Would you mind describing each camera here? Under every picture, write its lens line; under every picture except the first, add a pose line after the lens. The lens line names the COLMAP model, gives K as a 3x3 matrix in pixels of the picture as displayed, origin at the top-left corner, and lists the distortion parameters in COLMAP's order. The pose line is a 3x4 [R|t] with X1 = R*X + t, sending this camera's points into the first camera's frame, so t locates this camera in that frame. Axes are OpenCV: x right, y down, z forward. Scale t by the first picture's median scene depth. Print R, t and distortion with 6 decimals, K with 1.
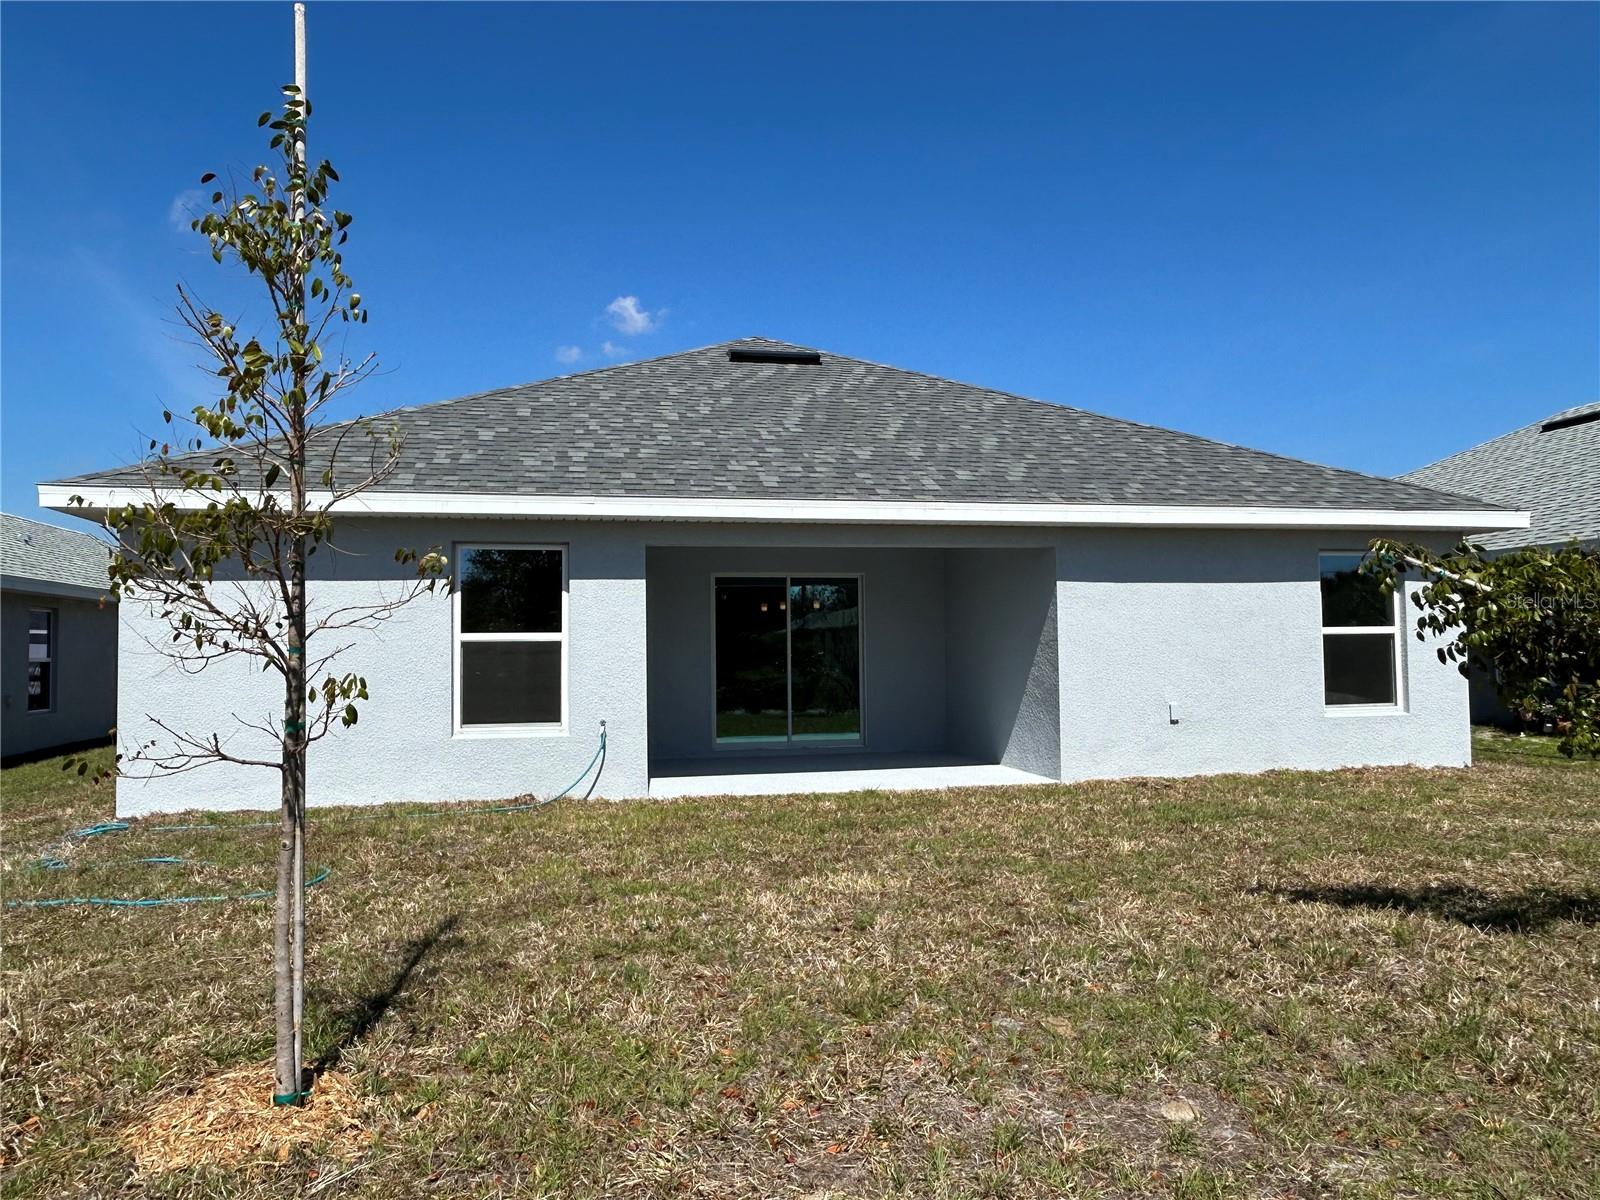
lens RADIAL K [[1133.0, 0, 800.0], [0, 1133.0, 600.0], [0, 0, 1]] dist [-0.002745, -0.002749]
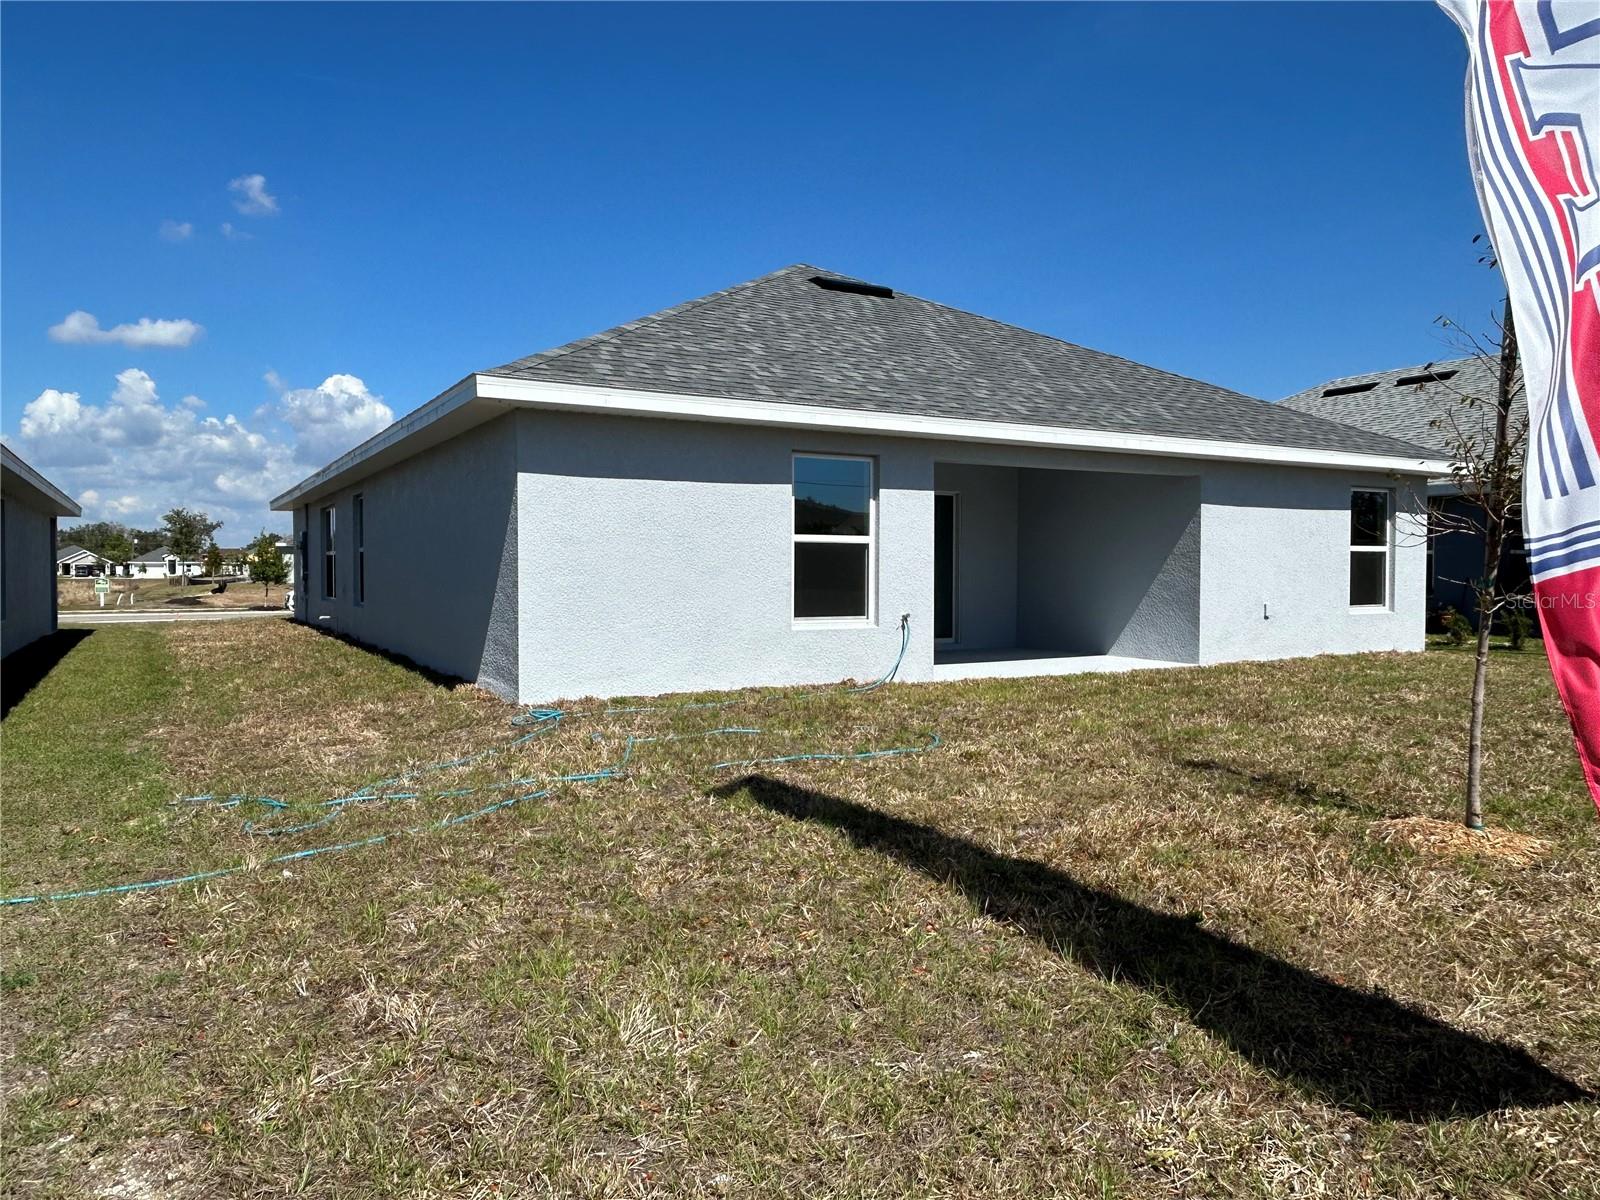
lens RADIAL K [[1105.1, 0, 800.7], [0, 1105.1, 607.4], [0, 0, 1]] dist [0.001726, -0.004405]
pose [[0.953259, 0.002706, 0.302142, -0.551543], [-0.026302, 0.996907, 0.074055, 0.018519], [-0.301007, -0.078540, 0.950382, -0.020790]]
